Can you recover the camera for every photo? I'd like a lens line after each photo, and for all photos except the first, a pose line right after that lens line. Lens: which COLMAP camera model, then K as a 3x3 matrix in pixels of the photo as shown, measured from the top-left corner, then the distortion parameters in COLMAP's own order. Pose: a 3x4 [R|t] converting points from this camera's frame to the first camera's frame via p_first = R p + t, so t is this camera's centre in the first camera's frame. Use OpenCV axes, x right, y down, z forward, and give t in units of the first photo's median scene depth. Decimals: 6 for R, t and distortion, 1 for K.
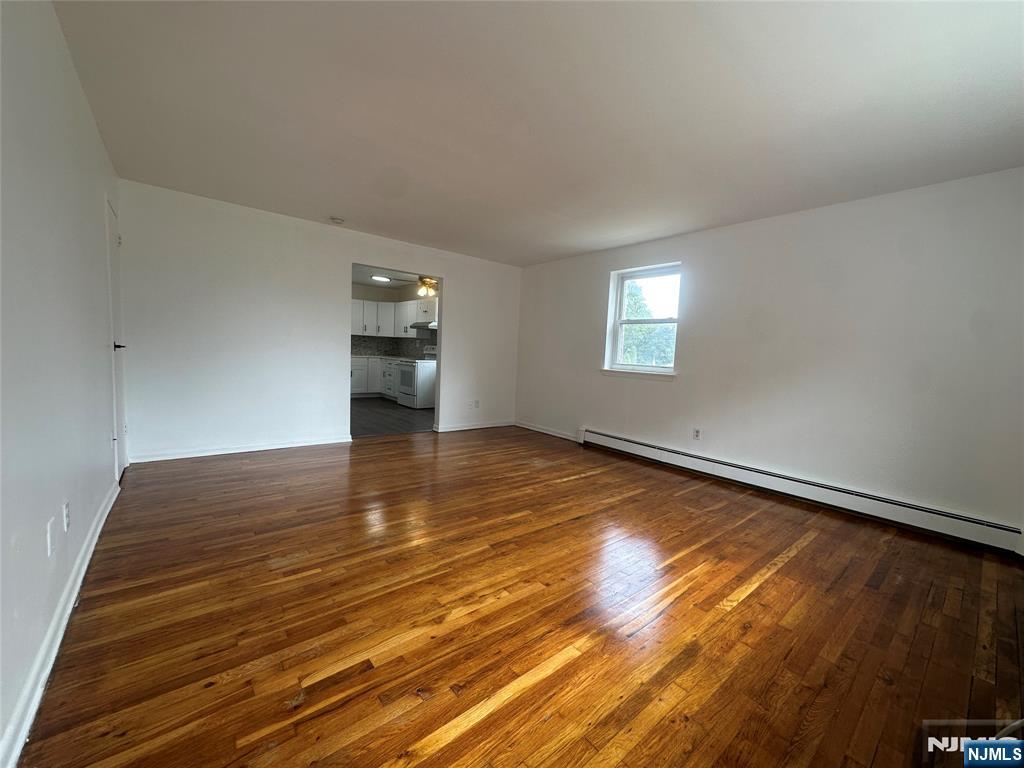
lens RADIAL K [[408.3, 0, 512.0], [0, 408.3, 384.0], [0, 0, 1]] dist [-0.003306, 0.000448]
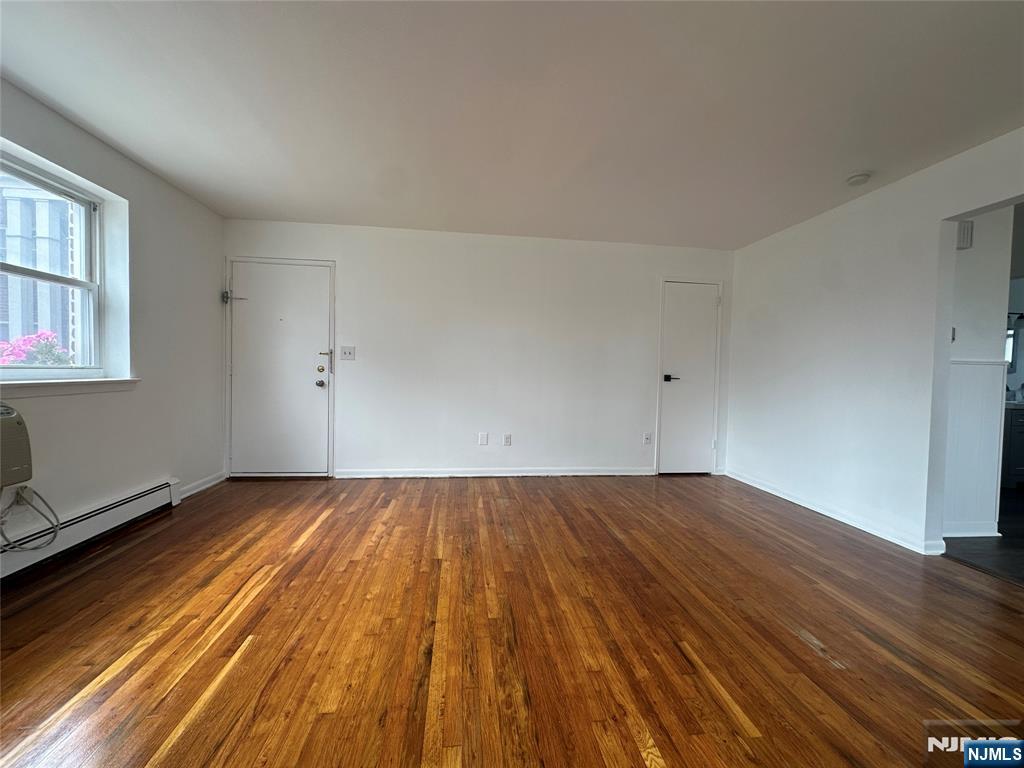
lens RADIAL K [[408.3, 0, 512.0], [0, 408.3, 384.0], [0, 0, 1]] dist [-0.003306, 0.000448]
pose [[-0.538778, -0.032316, -0.841828, 0.521698], [-0.115392, 0.992677, 0.035746, -0.054621], [0.834508, 0.116400, -0.538561, 1.233541]]
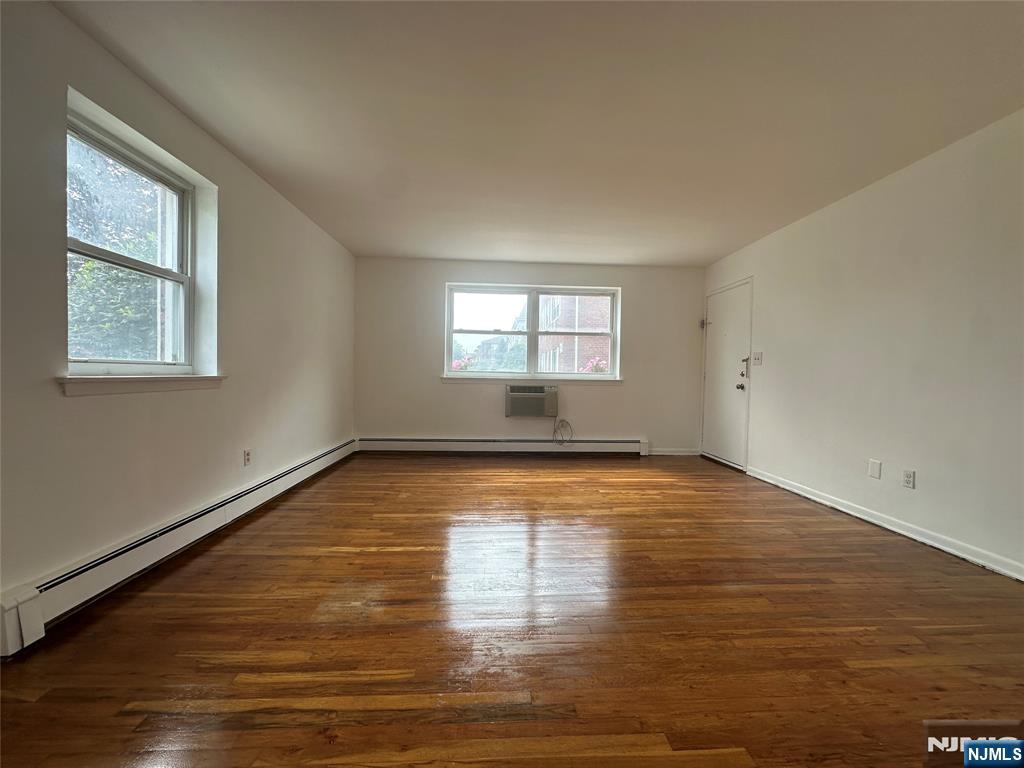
lens RADIAL K [[408.3, 0, 512.0], [0, 408.3, 384.0], [0, 0, 1]] dist [-0.003306, 0.000448]
pose [[-0.798356, -0.074371, 0.597576, -0.417390], [-0.005028, 0.993133, 0.116882, -0.114497], [-0.602165, 0.090309, -0.793247, 1.671258]]
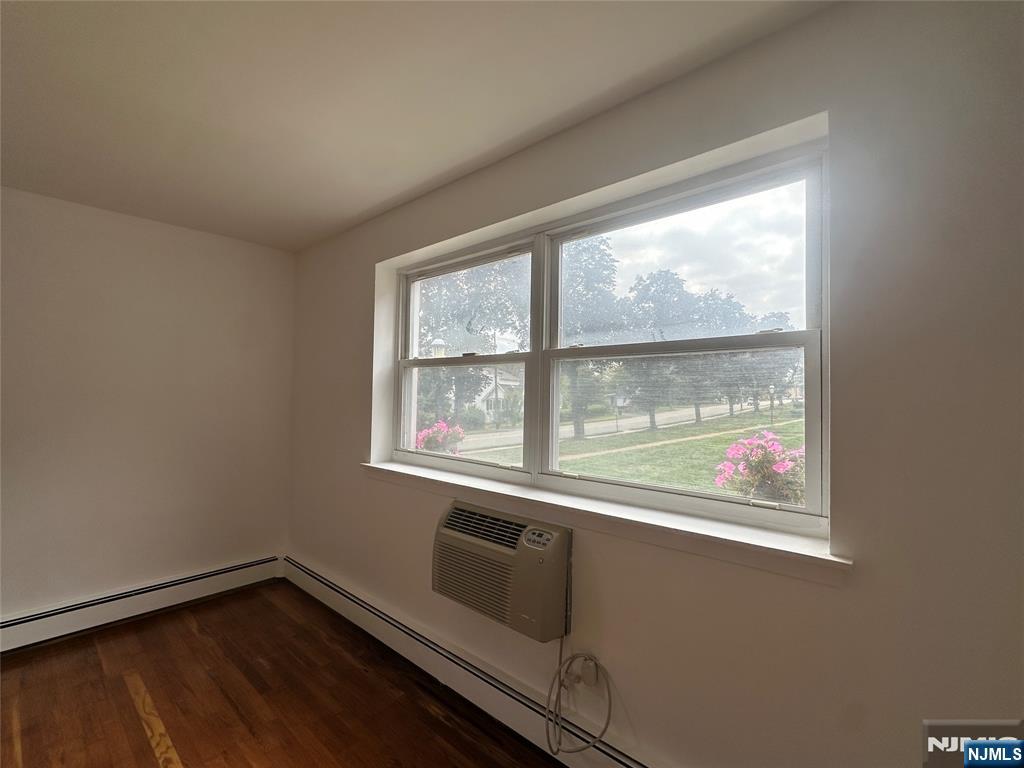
lens RADIAL K [[453.3, 0, 512.0], [0, 453.3, 384.0], [0, 0, 1]] dist [-0.000324, 0.000275]
pose [[-0.145443, -0.024527, 0.989063, -0.100374], [0.060189, 0.997622, 0.033590, -0.111596], [-0.987534, 0.064416, -0.143620, 0.391520]]
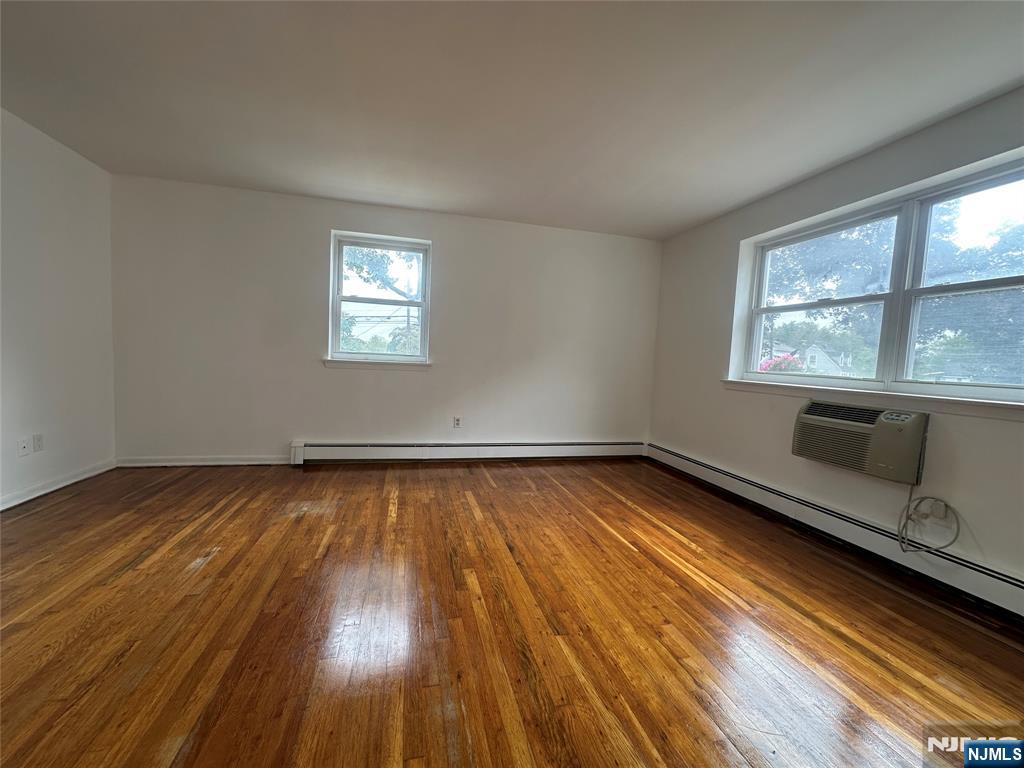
lens RADIAL K [[408.3, 0, 512.0], [0, 408.3, 384.0], [0, 0, 1]] dist [-0.003306, 0.000448]
pose [[0.429371, -0.084645, 0.899153, -0.494470], [0.046288, 0.996352, 0.071692, -0.047483], [-0.901941, 0.010837, 0.431723, 0.591897]]
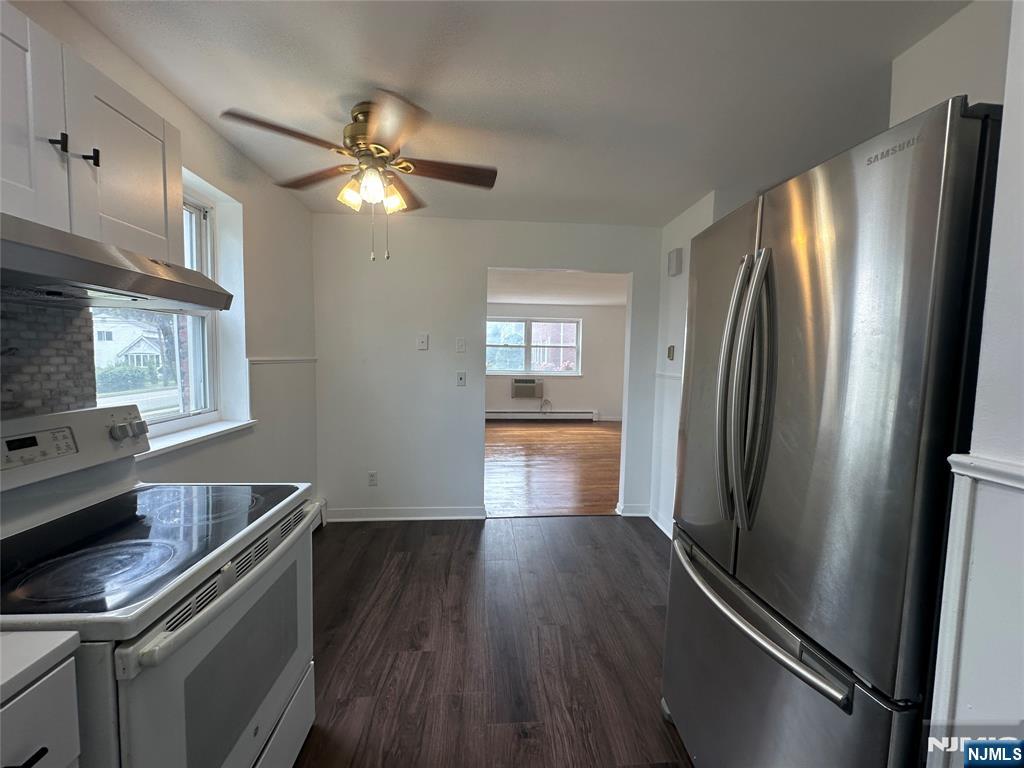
lens RADIAL K [[408.3, 0, 512.0], [0, 408.3, 384.0], [0, 0, 1]] dist [-0.003306, 0.000448]
pose [[-0.808752, -0.098066, 0.579917, -0.989678], [-0.004286, 0.986958, 0.160921, -0.319310], [-0.588134, 0.127660, -0.798625, 2.546725]]
